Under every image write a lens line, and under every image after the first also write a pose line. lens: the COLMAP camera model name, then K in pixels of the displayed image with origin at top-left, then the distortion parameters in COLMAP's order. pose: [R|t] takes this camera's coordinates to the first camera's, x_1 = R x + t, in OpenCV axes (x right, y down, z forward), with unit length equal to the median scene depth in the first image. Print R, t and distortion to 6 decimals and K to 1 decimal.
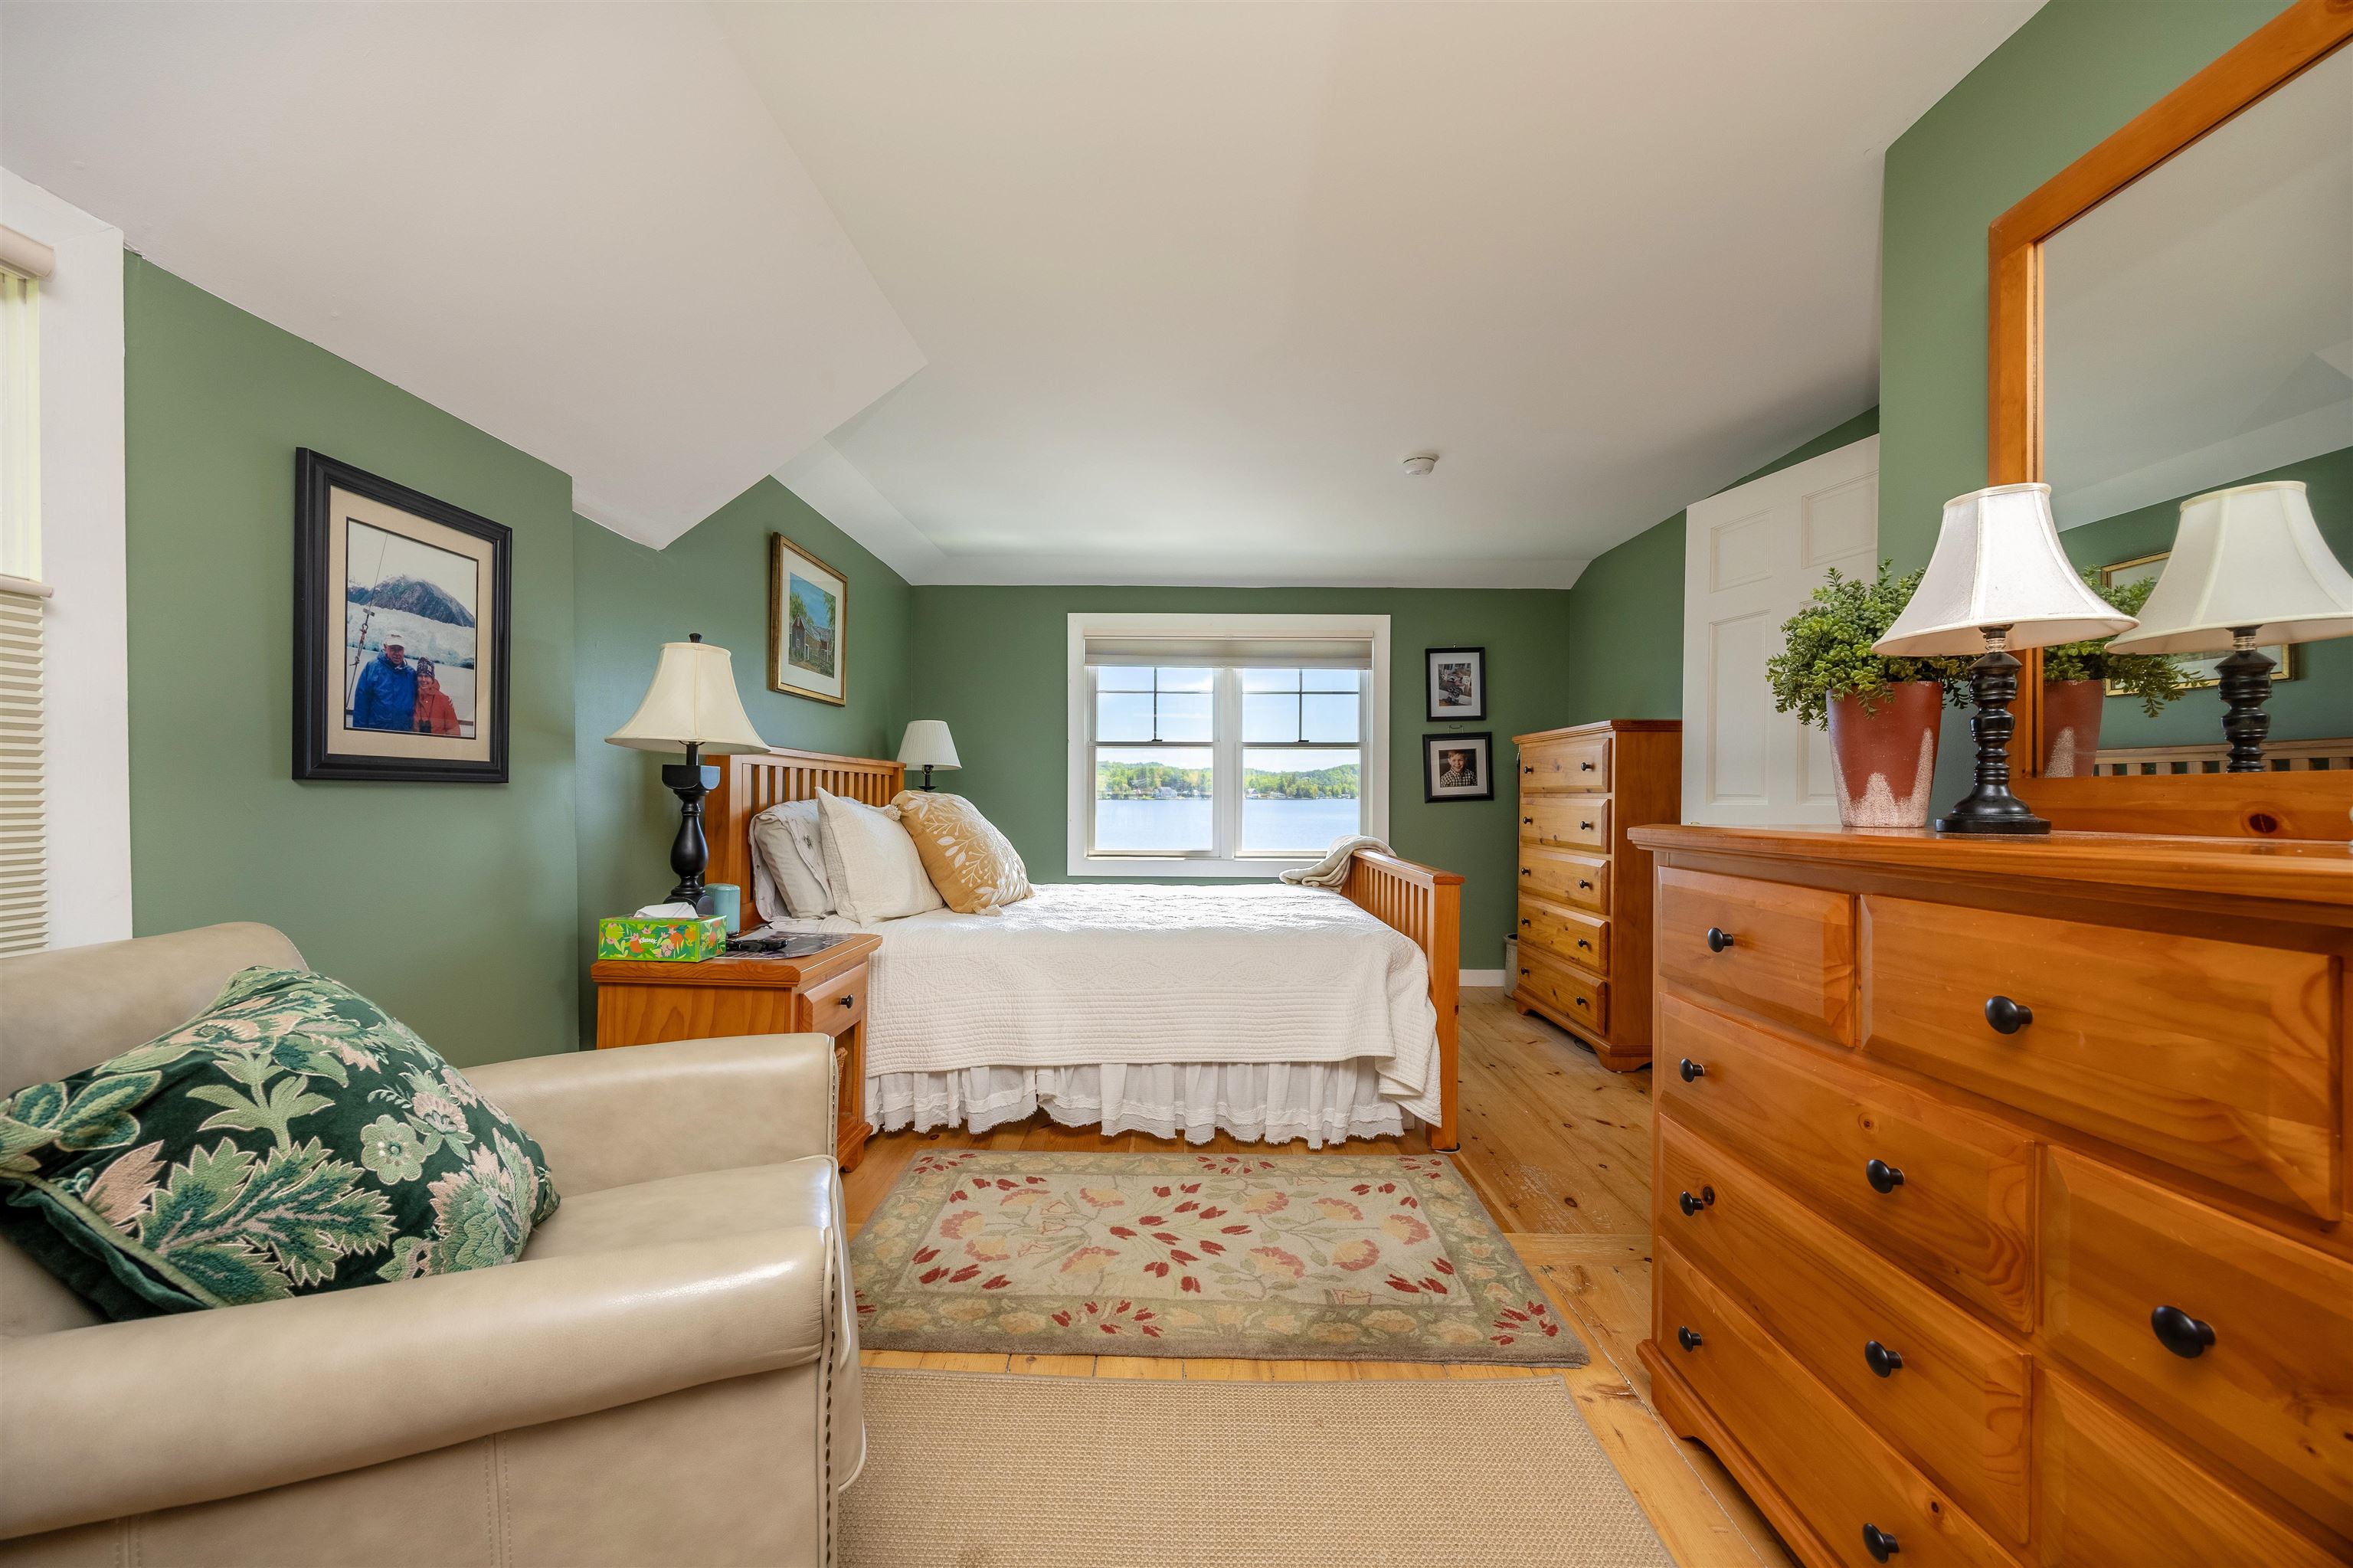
lens RADIAL K [[899.0, 0, 1170.9], [0, 899.0, 799.5], [0, 0, 1]] dist [-0.001552, -0.000151]
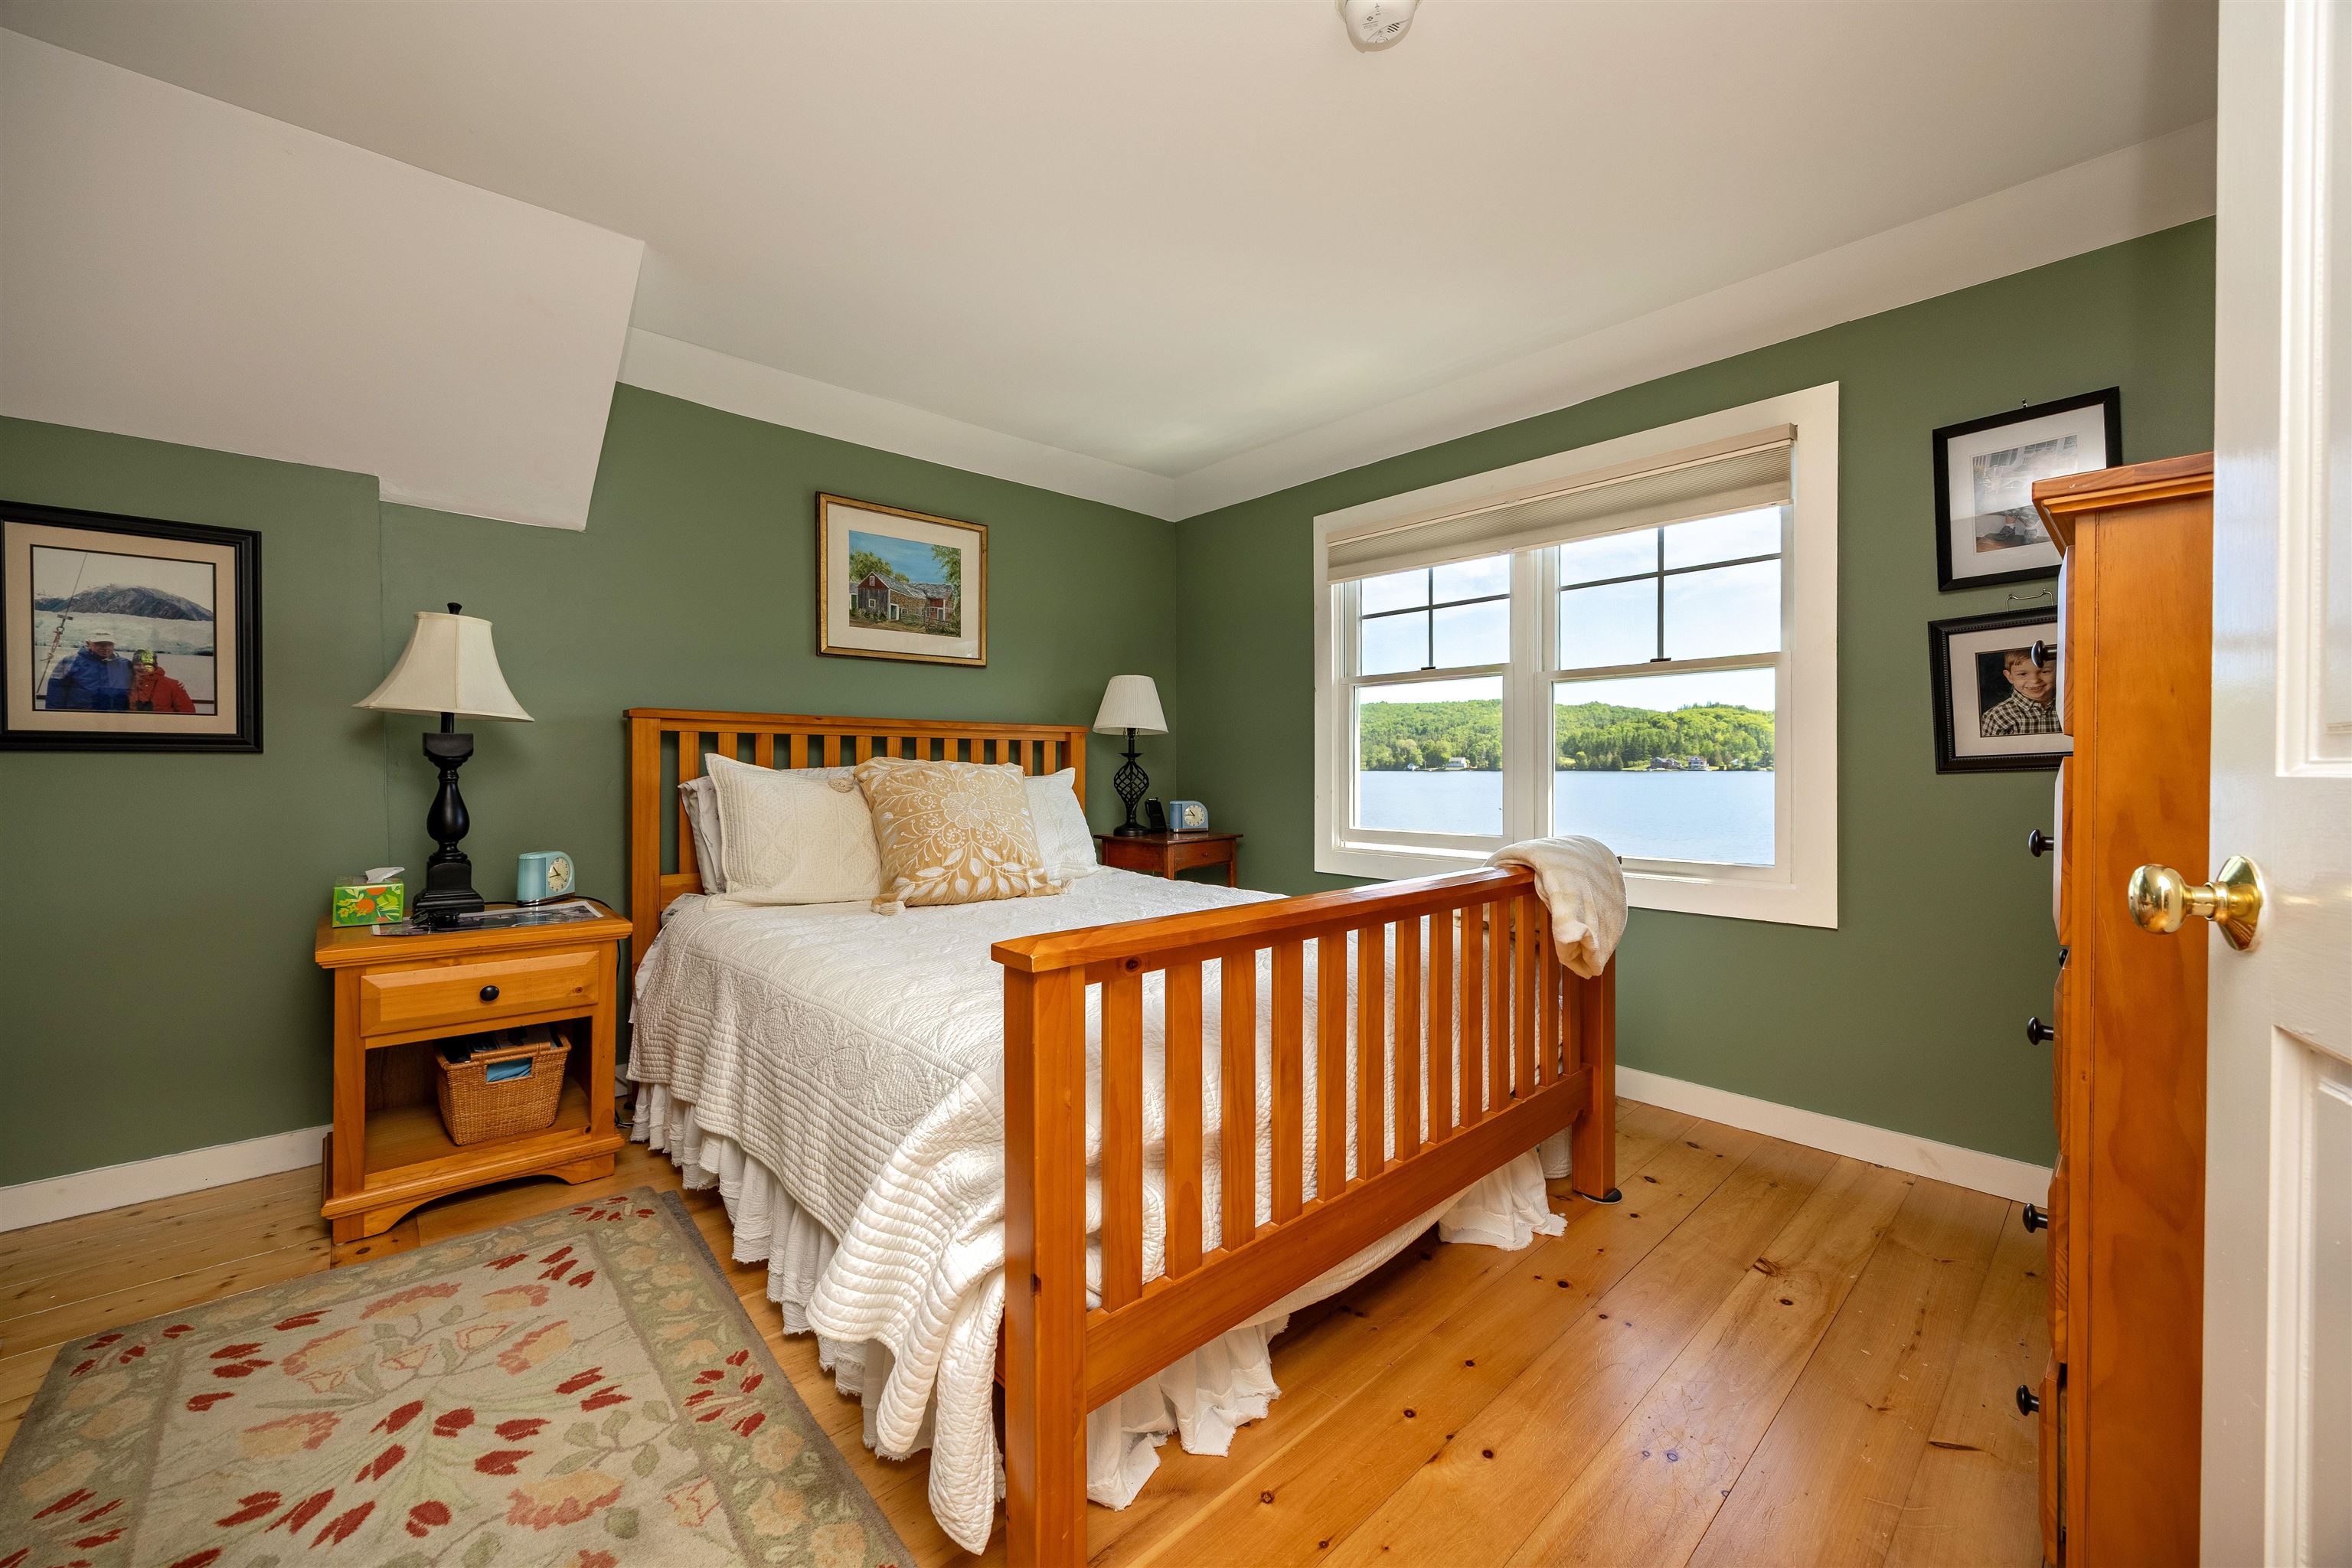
lens RADIAL K [[898.6, 0, 1197.6], [0, 898.6, 769.4], [0, 0, 1]] dist [-0.001552, -0.000151]
pose [[0.680889, -0.001882, -0.732384, 0.404058], [0.000314, 0.999997, -0.002279, 0.002984], [0.732387, 0.001322, 0.680888, 0.476864]]
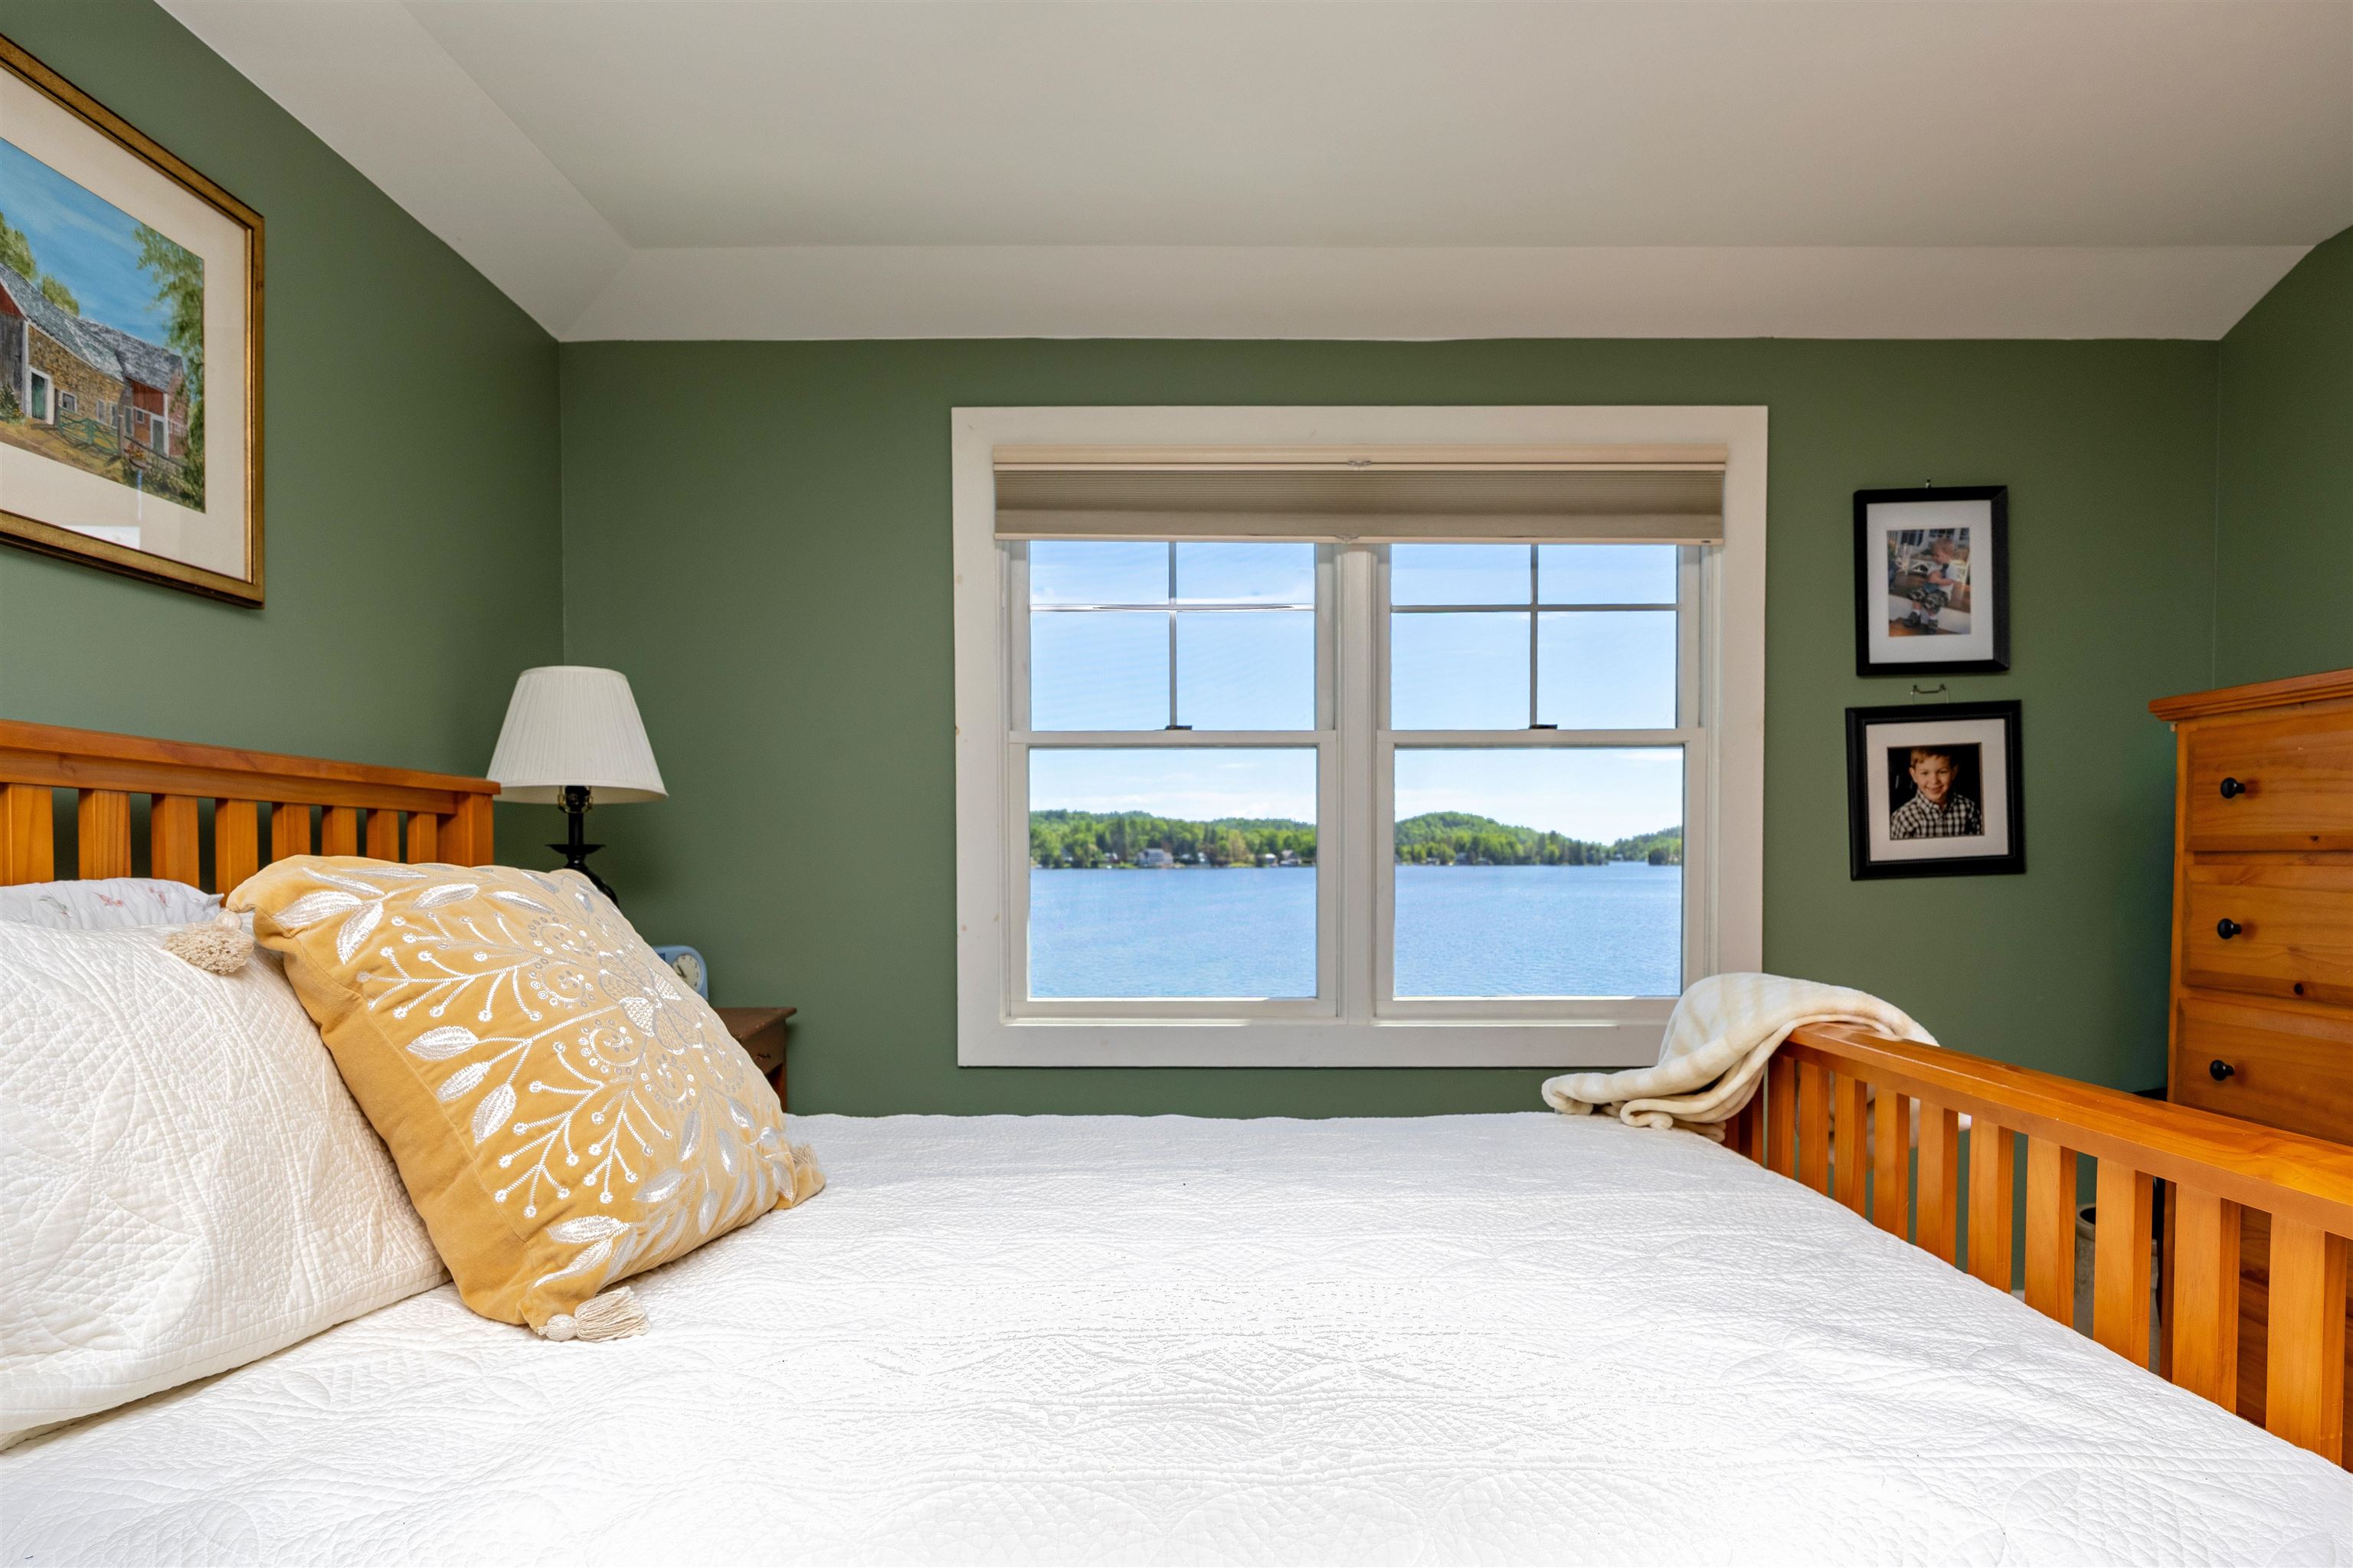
lens RADIAL K [[1362.8, 0, 1151.4], [0, 1362.8, 899.5], [0, 0, 1]] dist [-0.004730, -0.002289]
pose [[0.999954, -0.005759, -0.007664, -0.026238], [0.005932, 0.999723, 0.022771, -0.003529], [0.007530, -0.022815, 0.999711, 0.441607]]
